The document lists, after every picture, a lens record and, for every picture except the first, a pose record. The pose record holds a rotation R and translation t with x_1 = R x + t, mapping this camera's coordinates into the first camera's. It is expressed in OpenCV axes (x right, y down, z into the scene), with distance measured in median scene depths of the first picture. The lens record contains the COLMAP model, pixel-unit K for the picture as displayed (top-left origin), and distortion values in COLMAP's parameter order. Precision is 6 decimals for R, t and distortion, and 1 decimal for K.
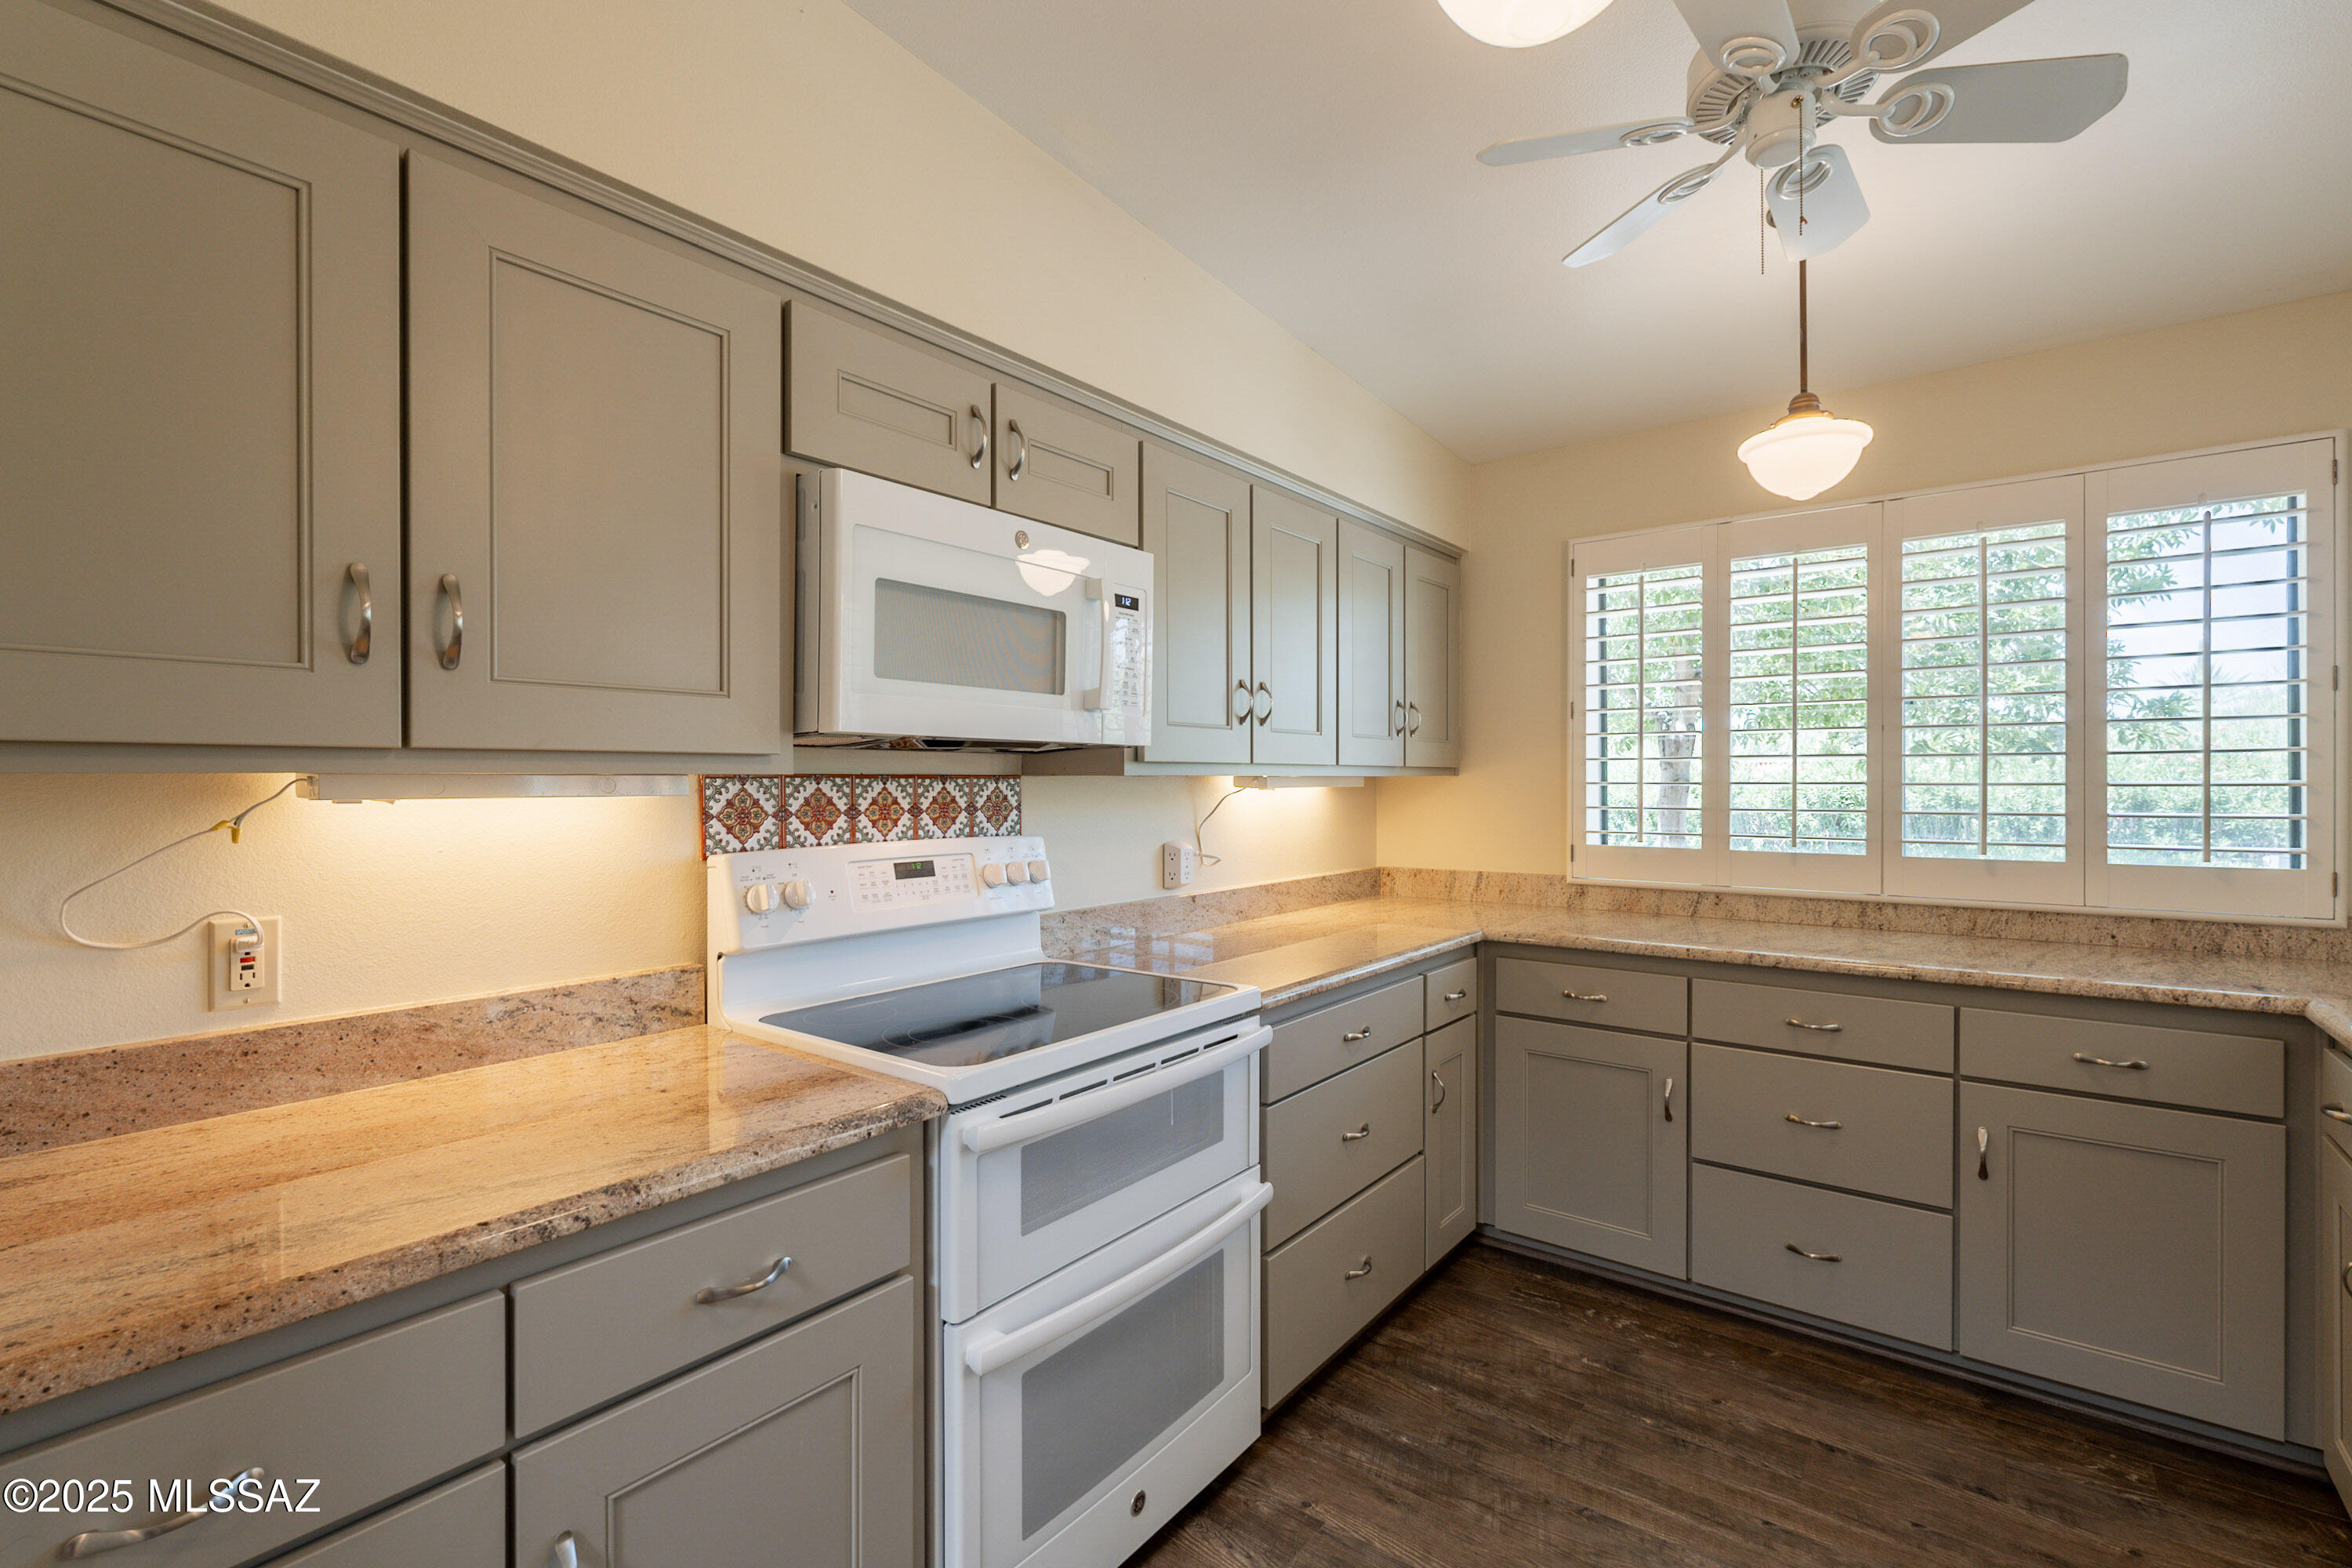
lens RADIAL K [[1024.7, 0, 1146.4], [0, 1024.7, 784.3], [0, 0, 1]] dist [-0.005872, 0.000629]
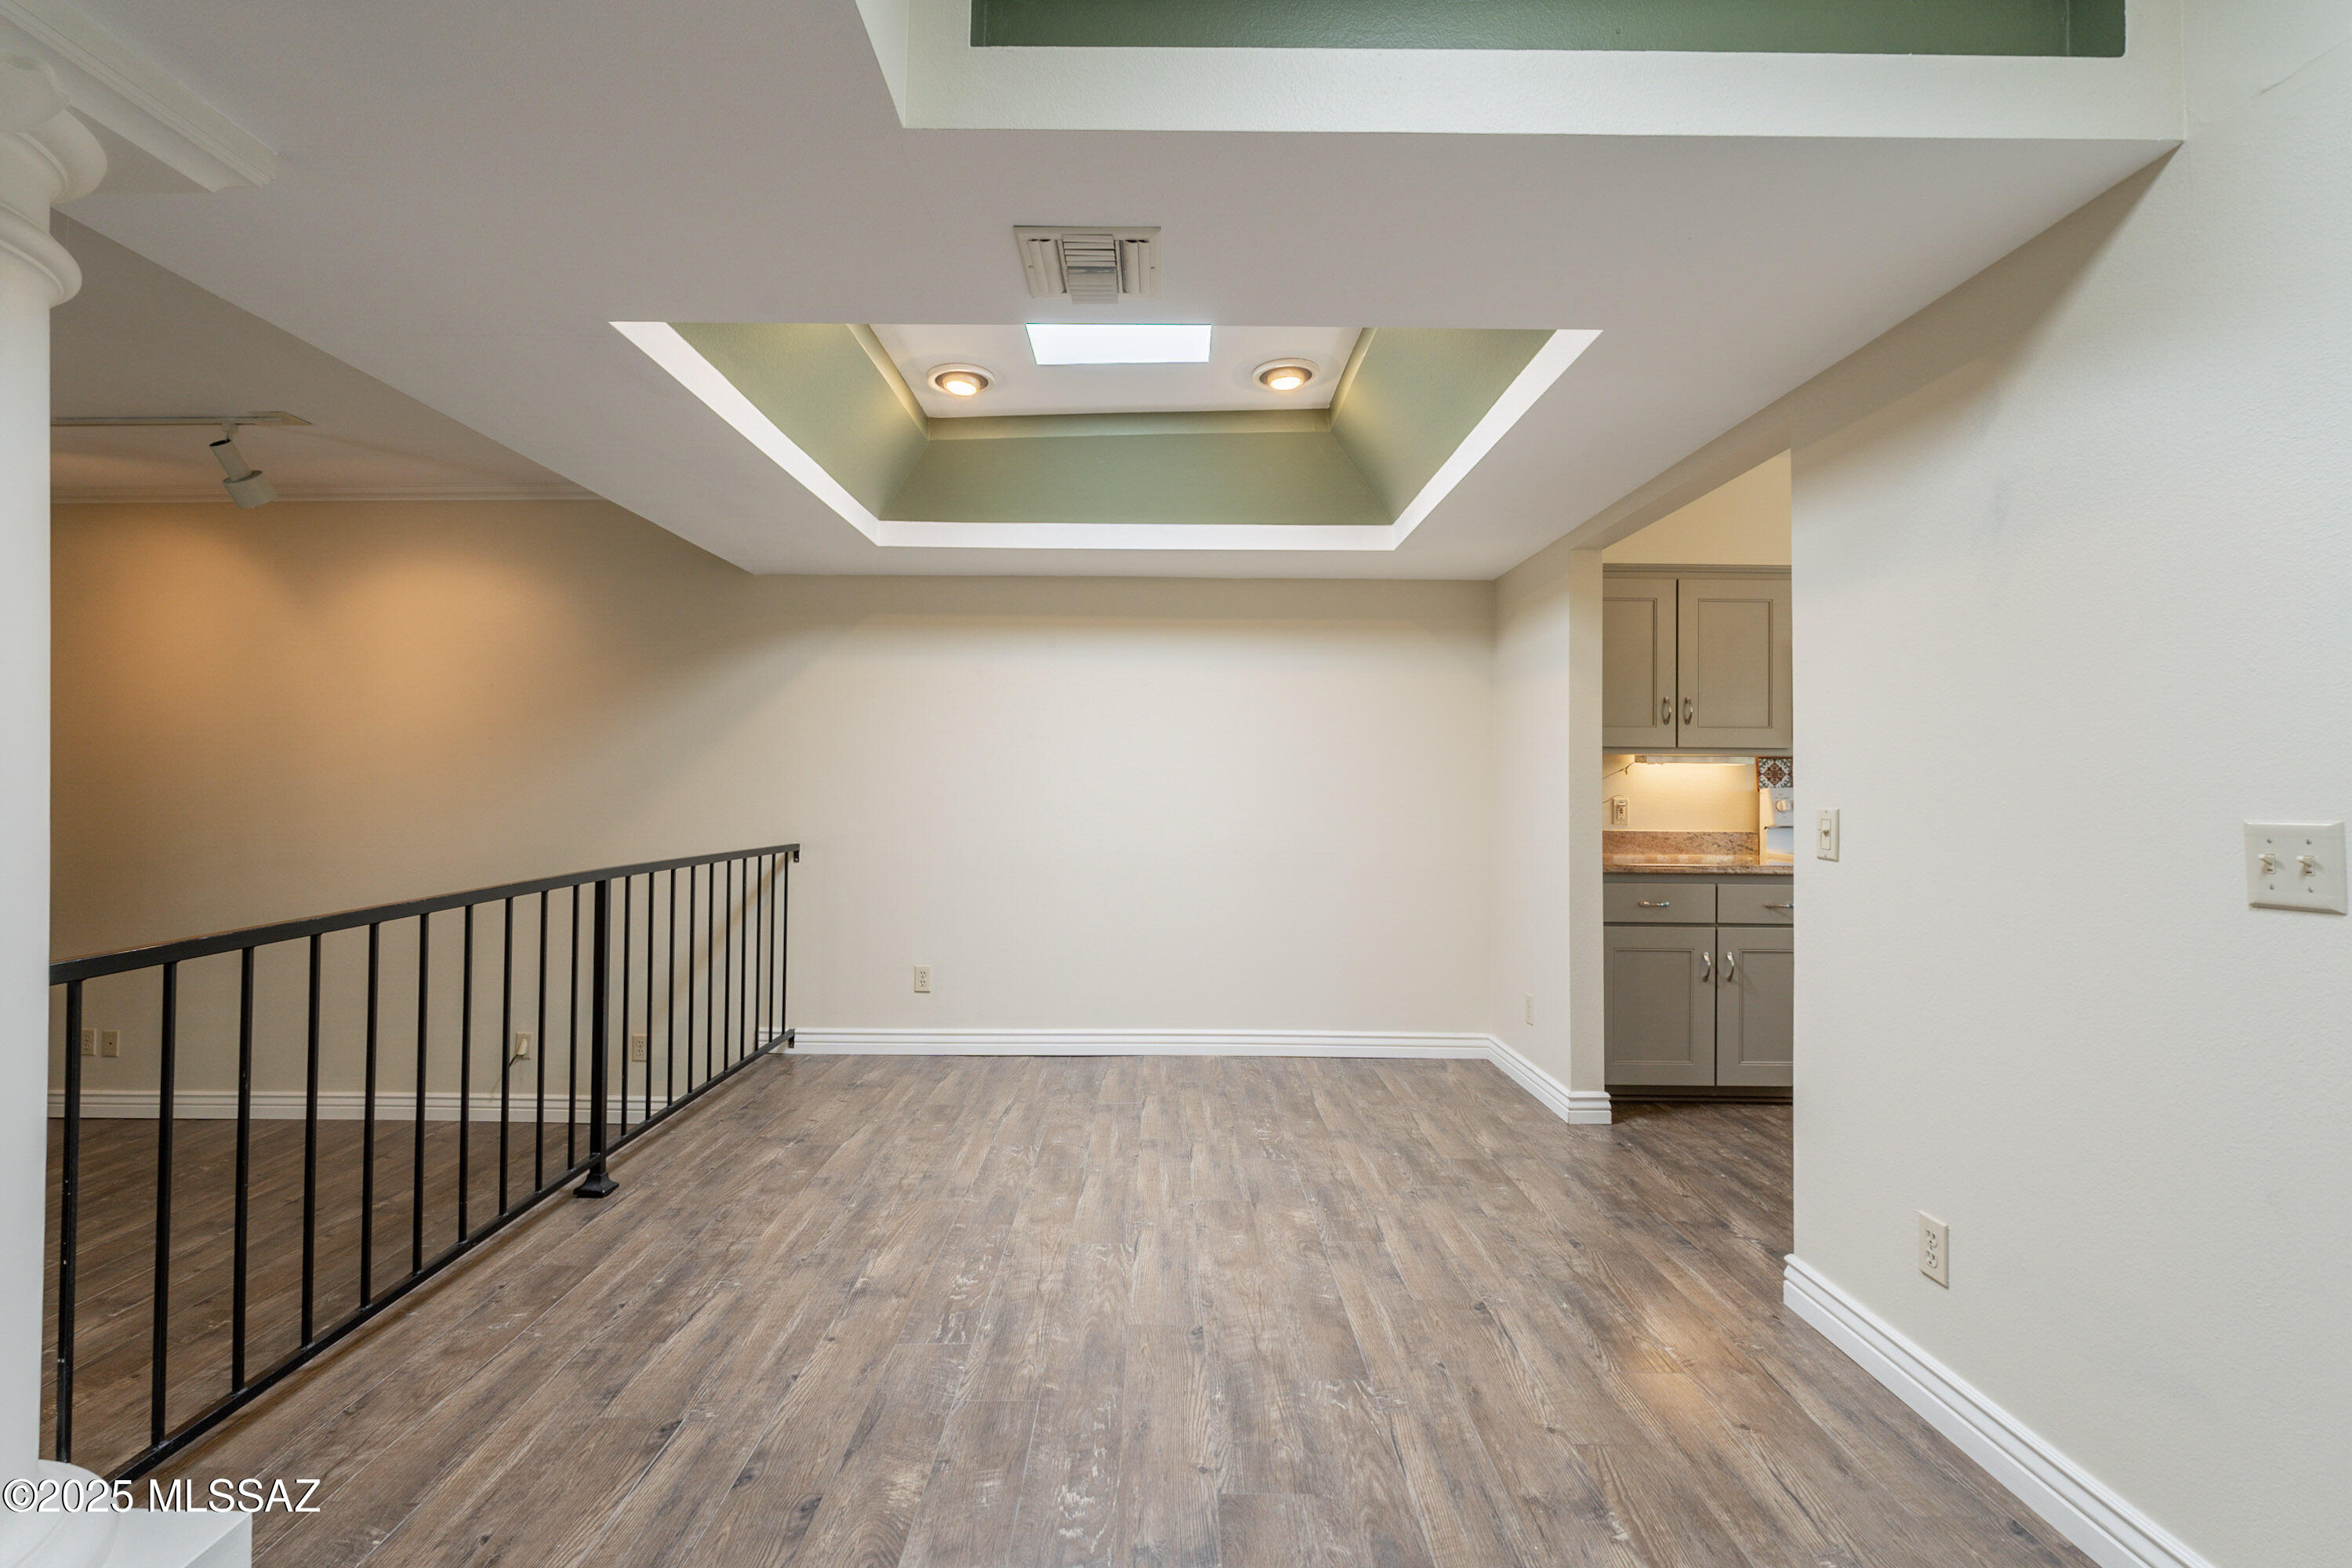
lens RADIAL K [[1024.7, 0, 1189.5], [0, 1024.7, 766.6], [0, 0, 1]] dist [-0.005872, 0.000629]
pose [[0.640848, -0.001635, -0.767666, 0.538936], [-0.010469, 0.999886, -0.010869, 0.050970], [0.767596, 0.015002, 0.640758, -1.510122]]
